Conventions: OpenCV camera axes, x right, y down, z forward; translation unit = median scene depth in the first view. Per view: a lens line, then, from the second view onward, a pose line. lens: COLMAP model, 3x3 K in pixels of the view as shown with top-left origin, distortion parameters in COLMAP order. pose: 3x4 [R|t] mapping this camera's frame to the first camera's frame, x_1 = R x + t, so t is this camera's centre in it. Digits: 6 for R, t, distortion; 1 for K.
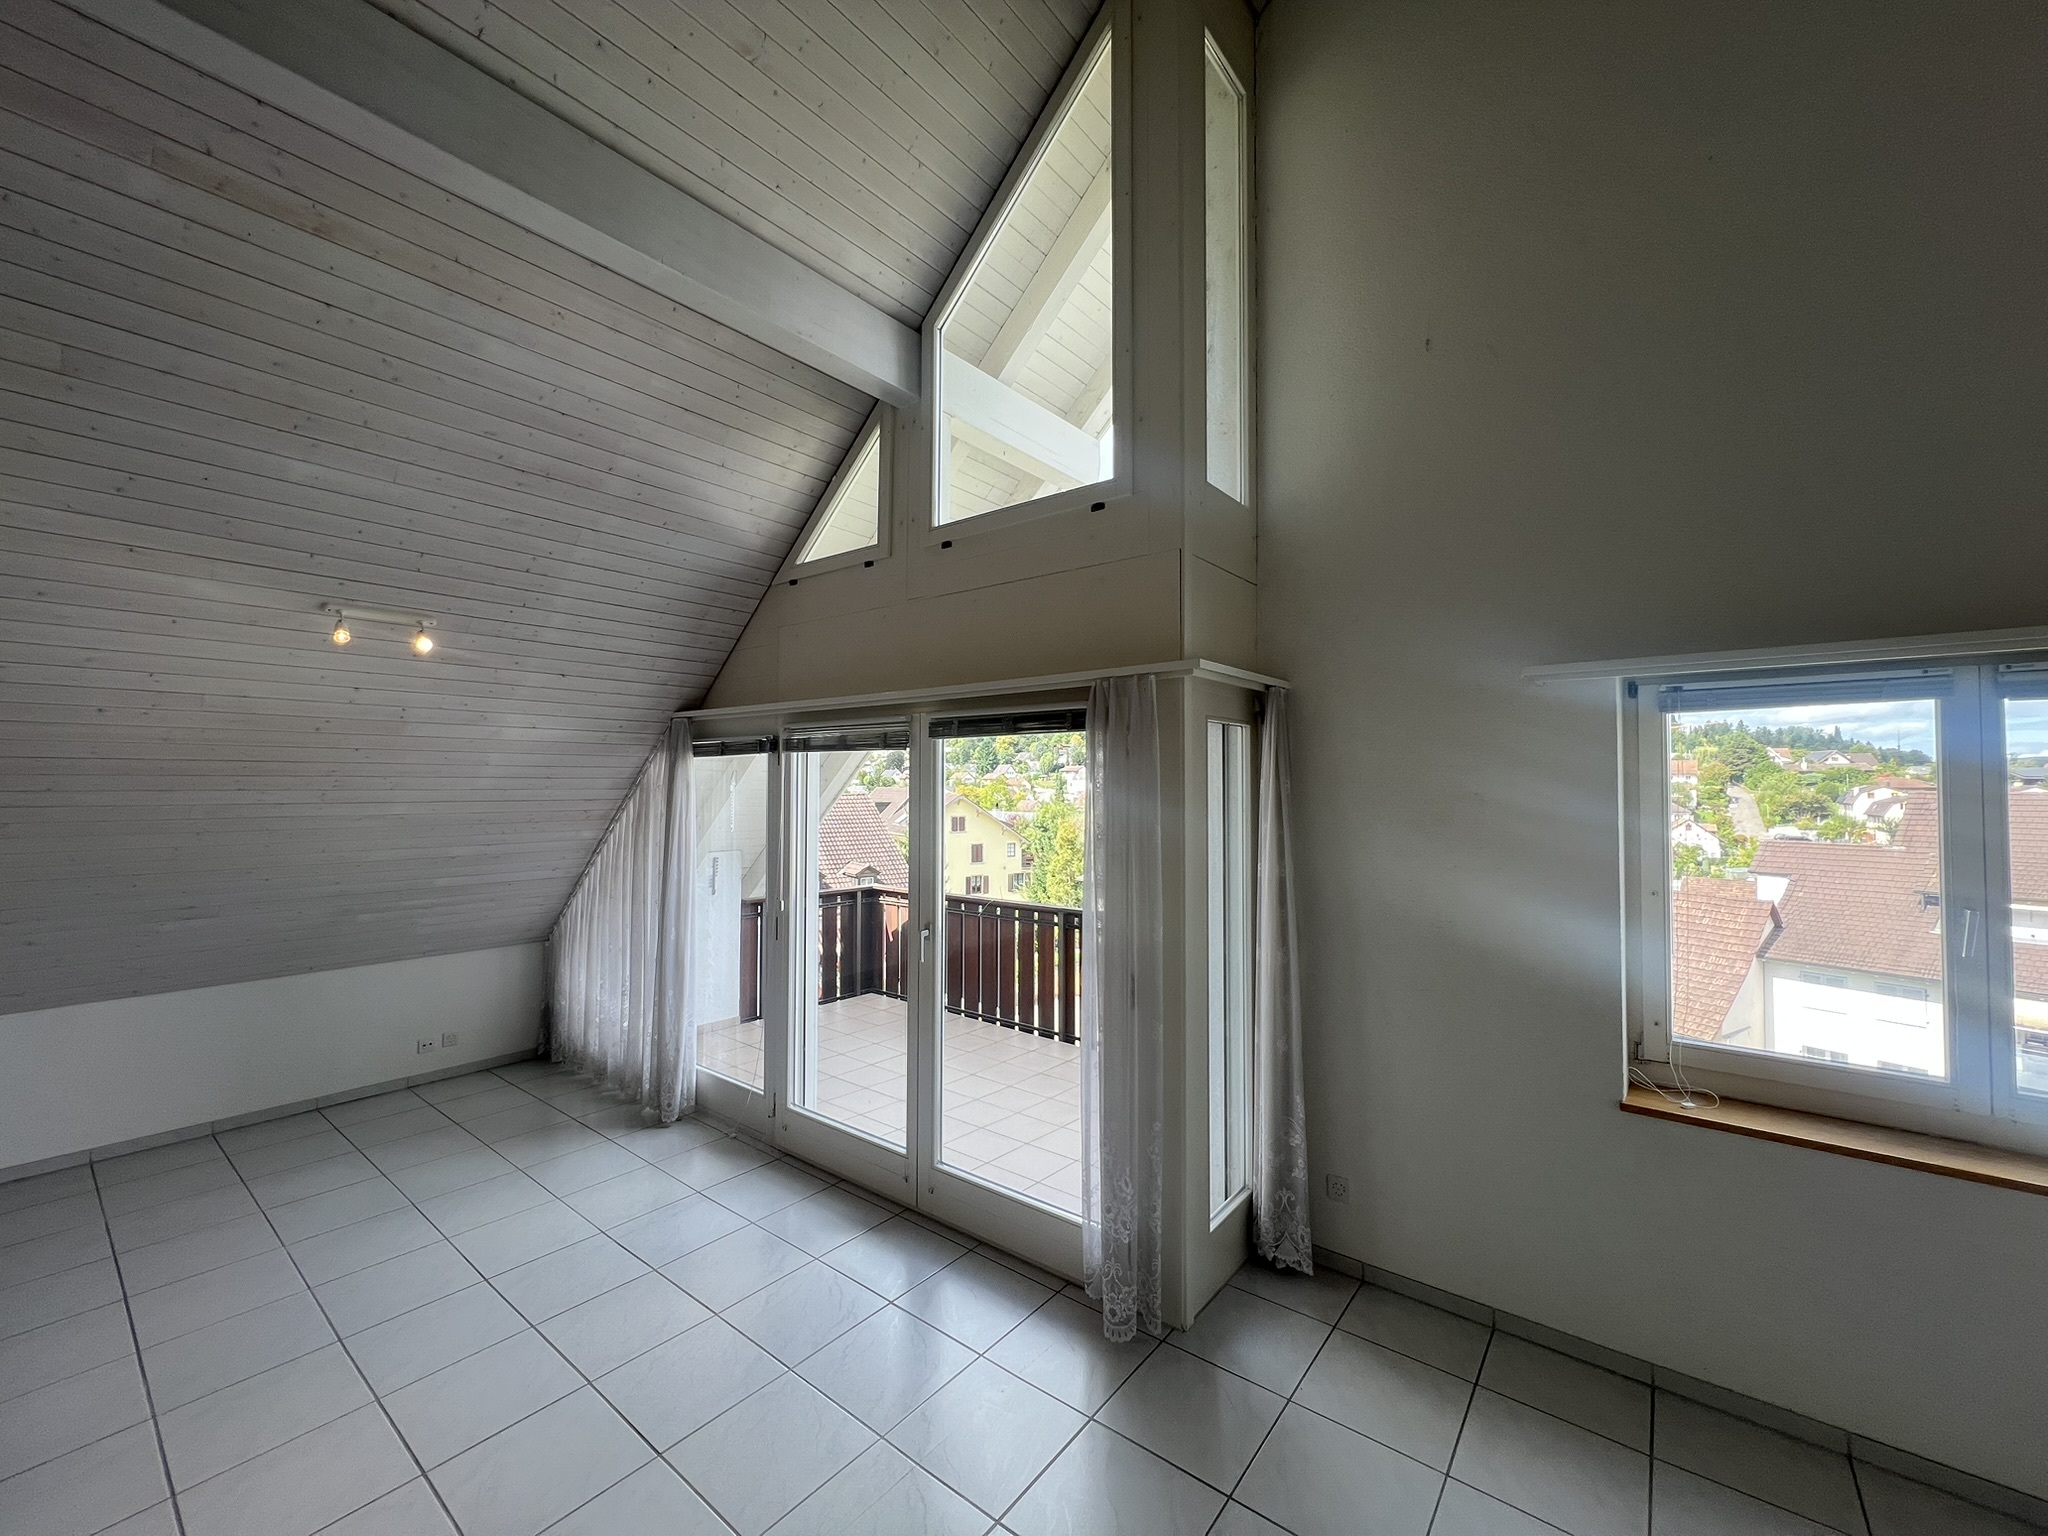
lens RADIAL K [[819.9, 0, 1019.9], [0, 819.9, 767.5], [0, 0, 1]] dist [-0.001679, 0.000794]
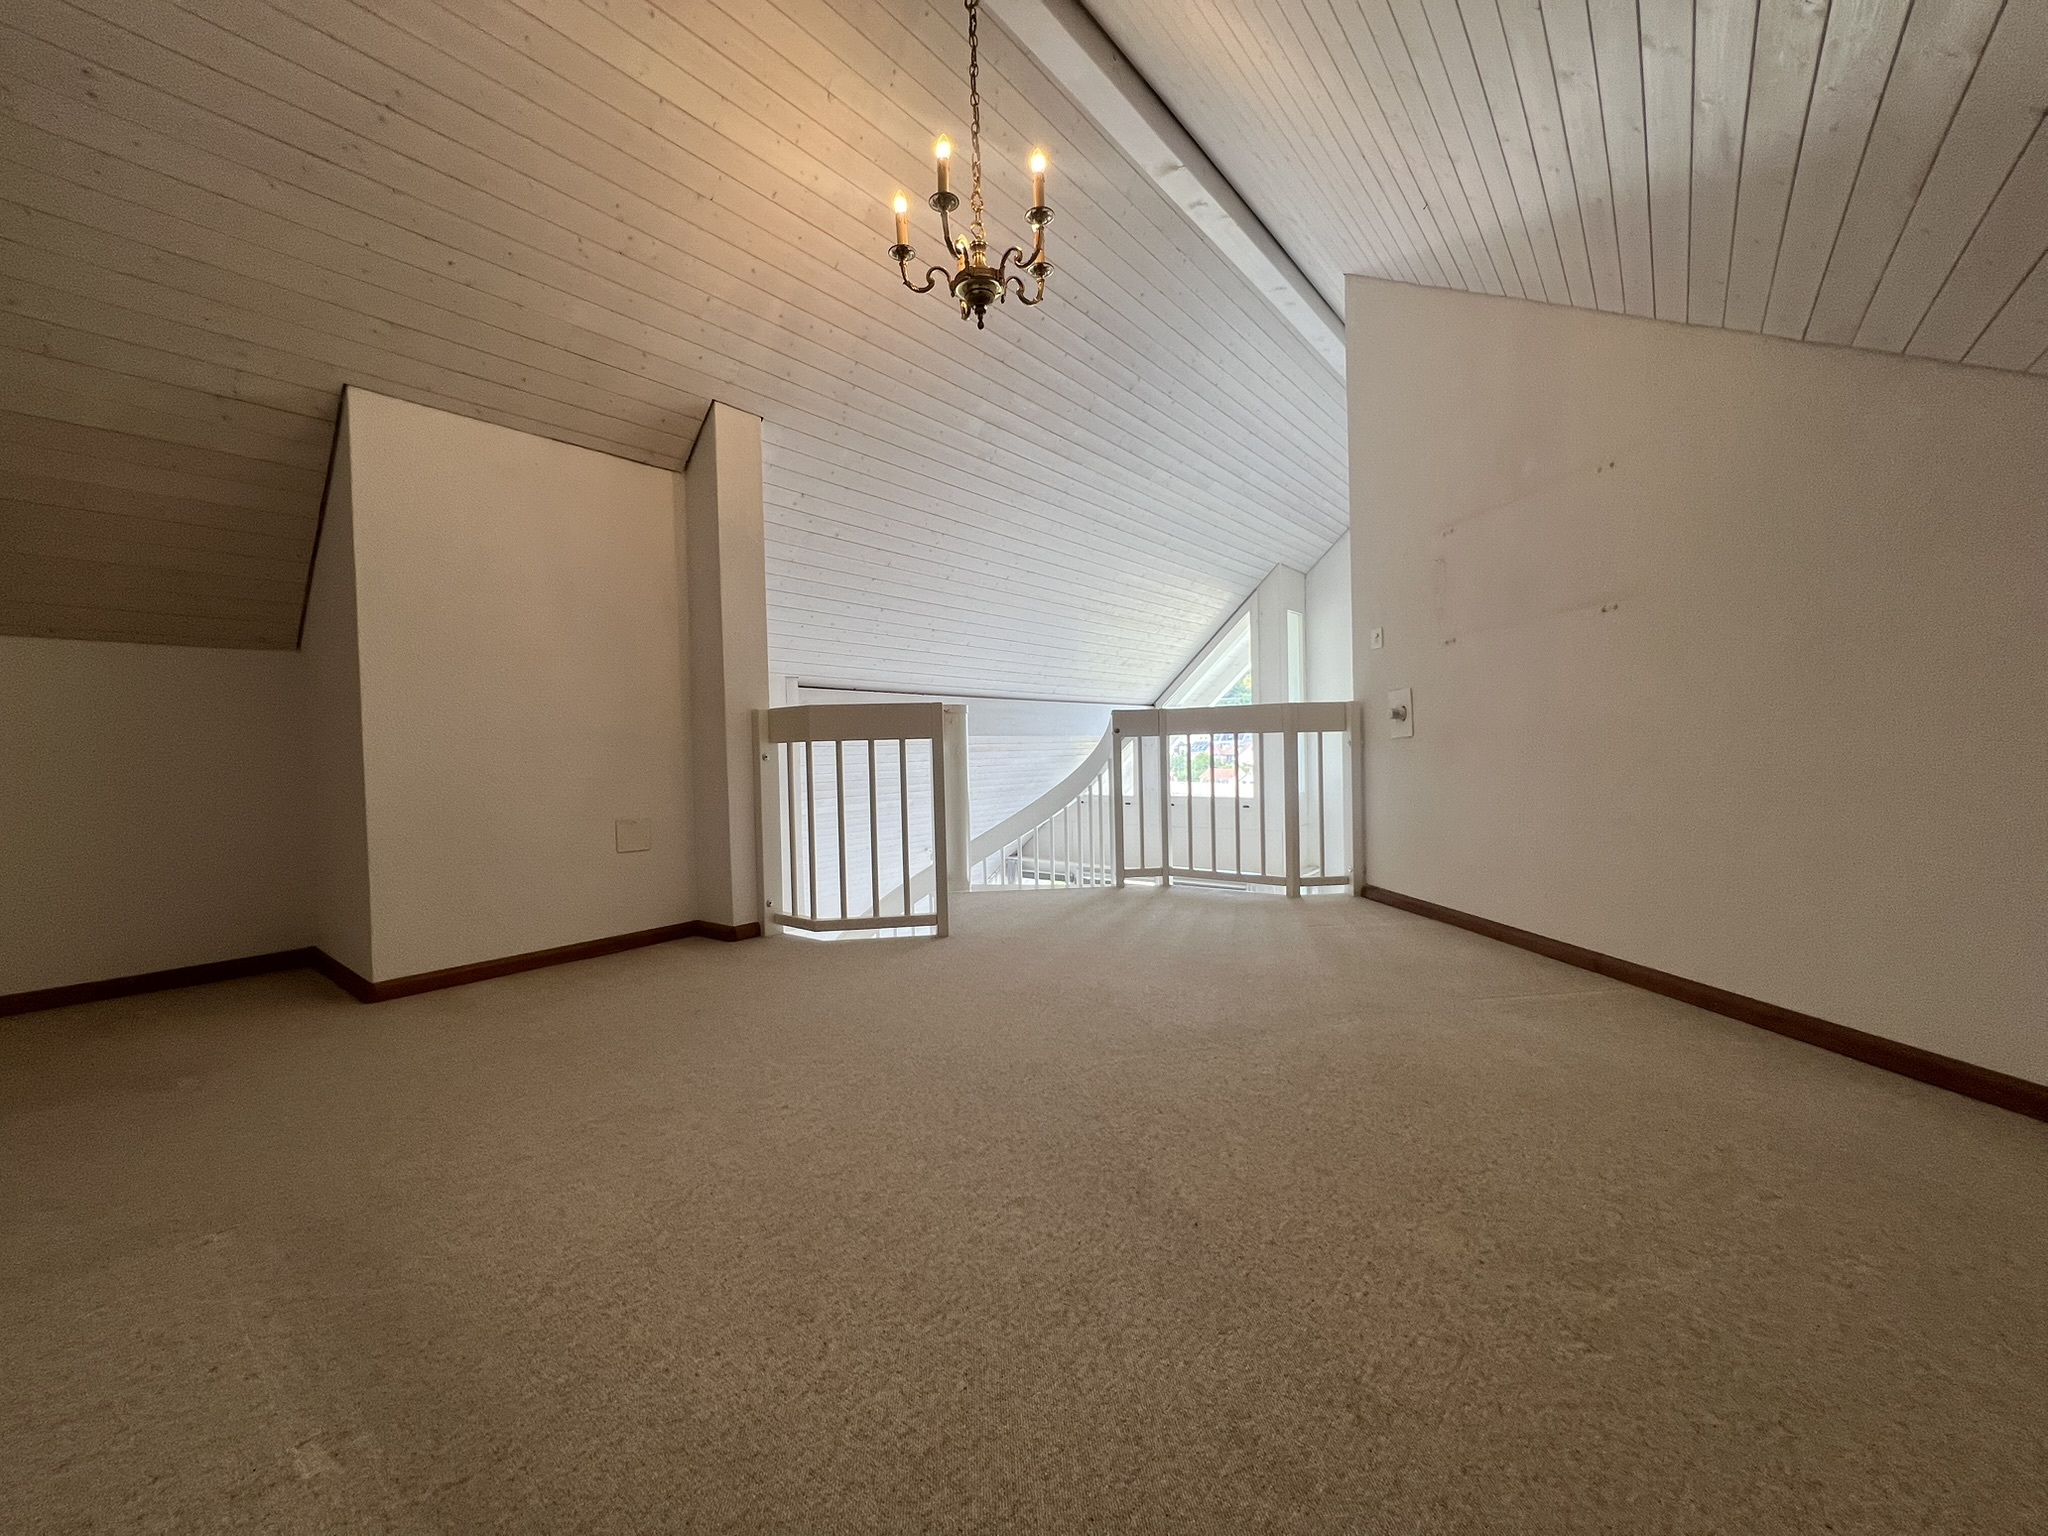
lens RADIAL K [[819.9, 0, 1019.9], [0, 819.9, 767.5], [0, 0, 1]] dist [-0.001679, 0.000794]
pose [[0.999621, -0.027427, -0.002531, -0.444674], [0.027512, 0.998635, 0.044389, -0.430757], [0.001310, -0.044442, 0.999011, -1.124936]]
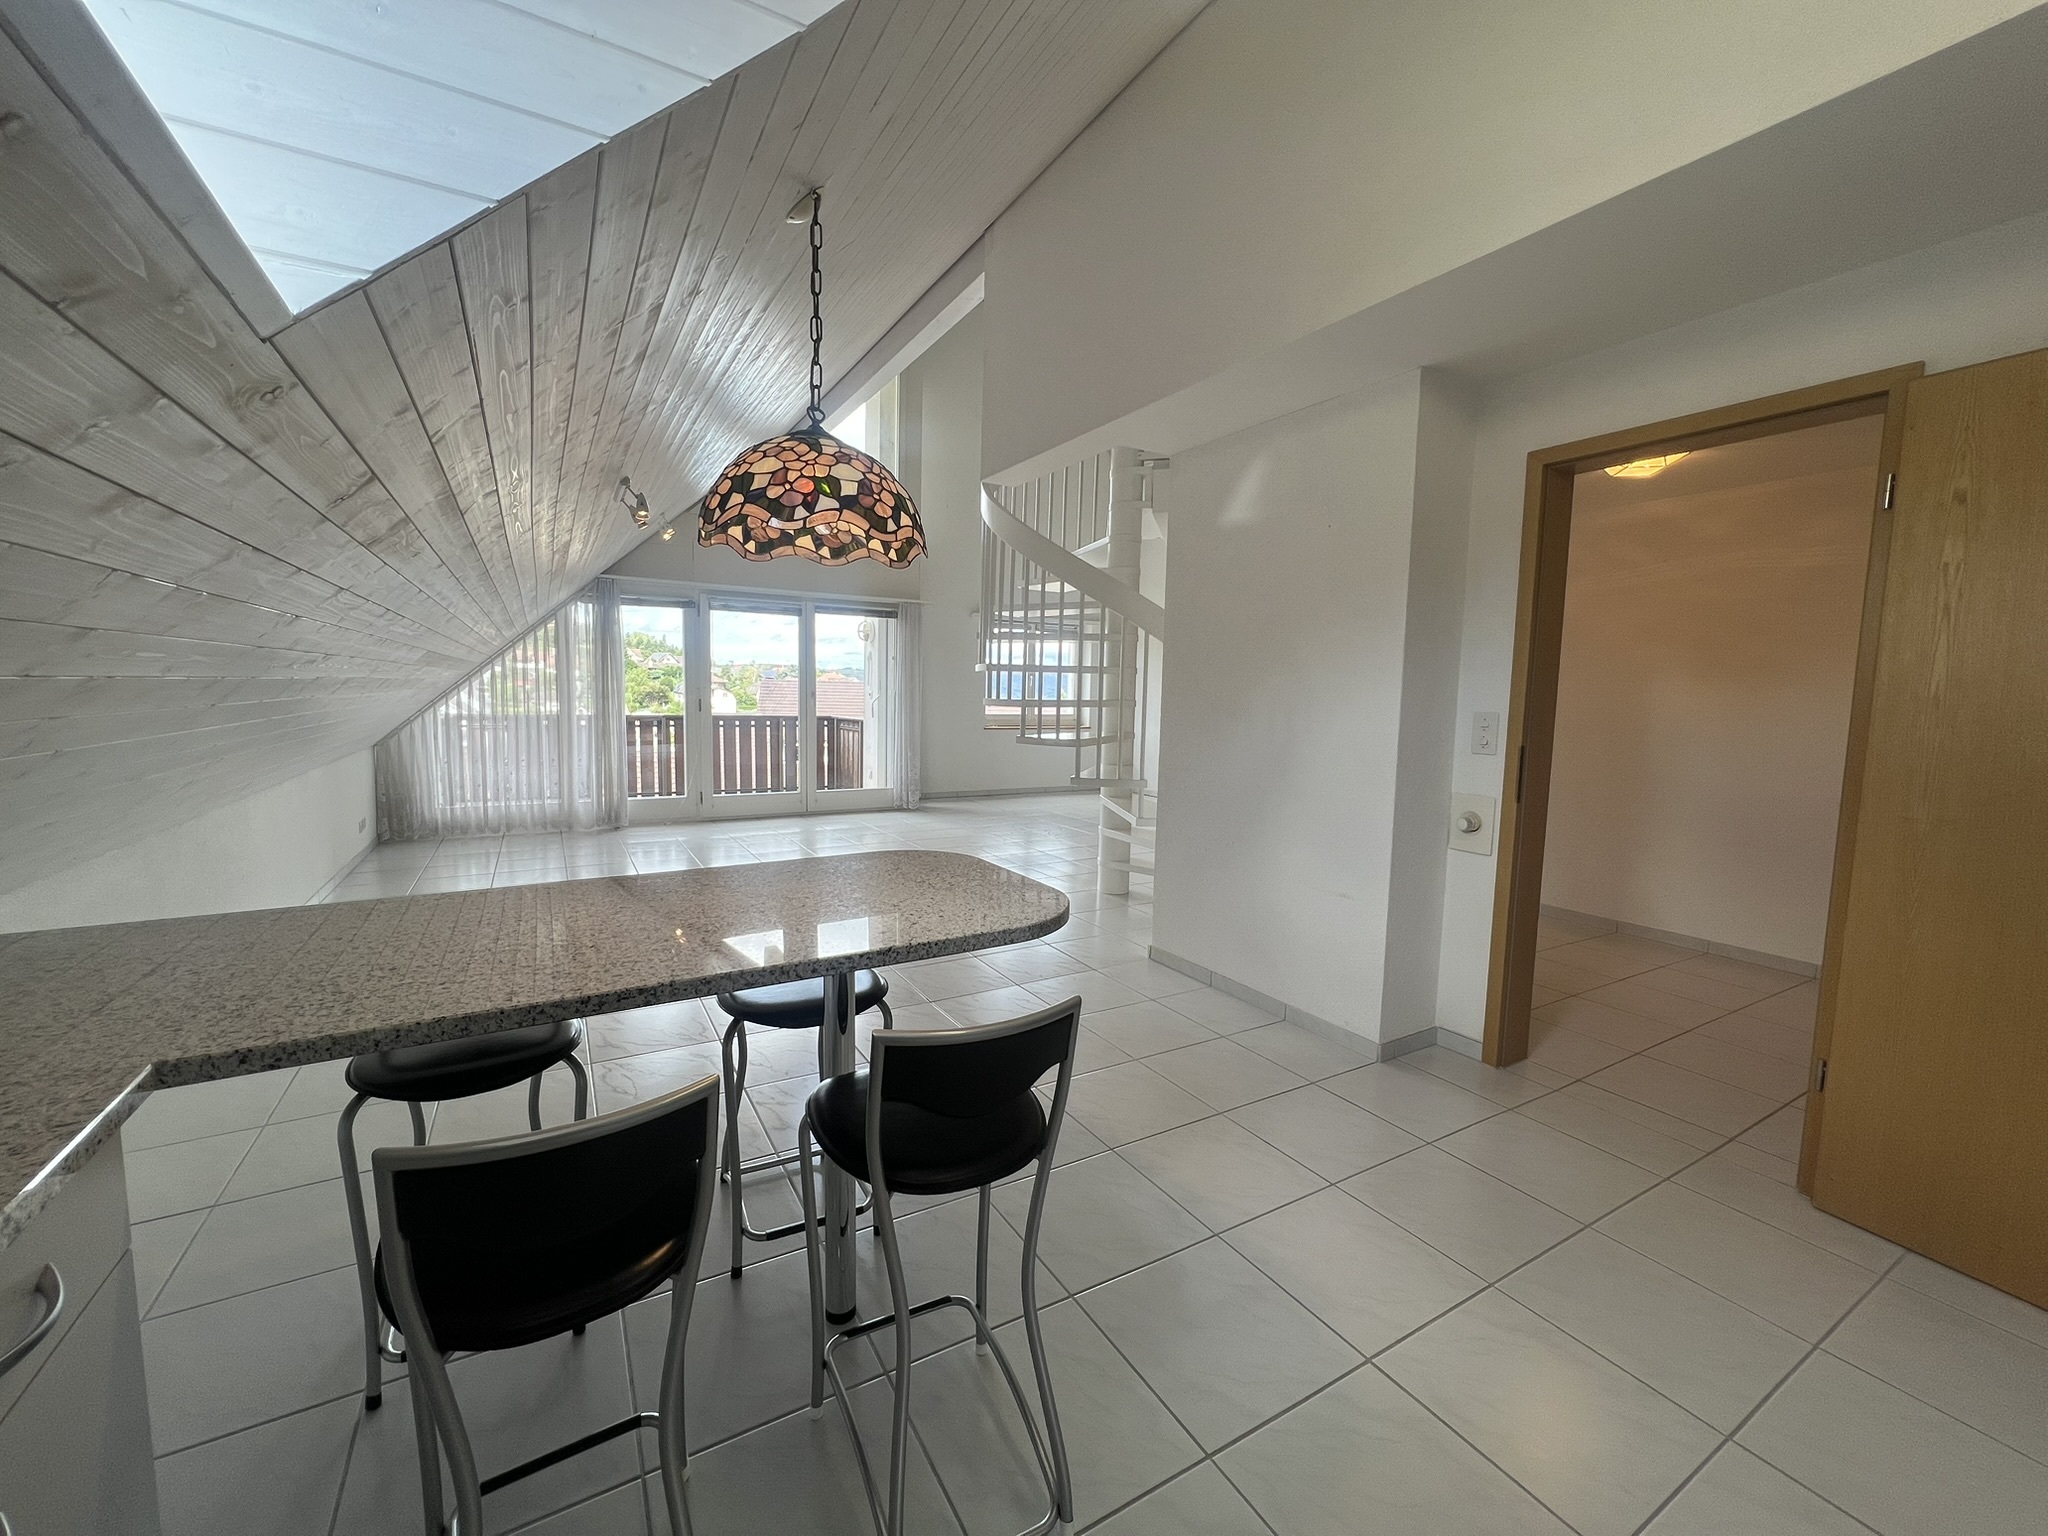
lens RADIAL K [[819.9, 0, 1019.9], [0, 819.9, 767.5], [0, 0, 1]] dist [-0.001679, 0.000794]
pose [[0.362967, -0.081042, 0.928271, -1.845759], [-0.042672, 0.993720, 0.103441, 0.118108], [-0.930825, -0.077156, 0.357229, -0.364178]]
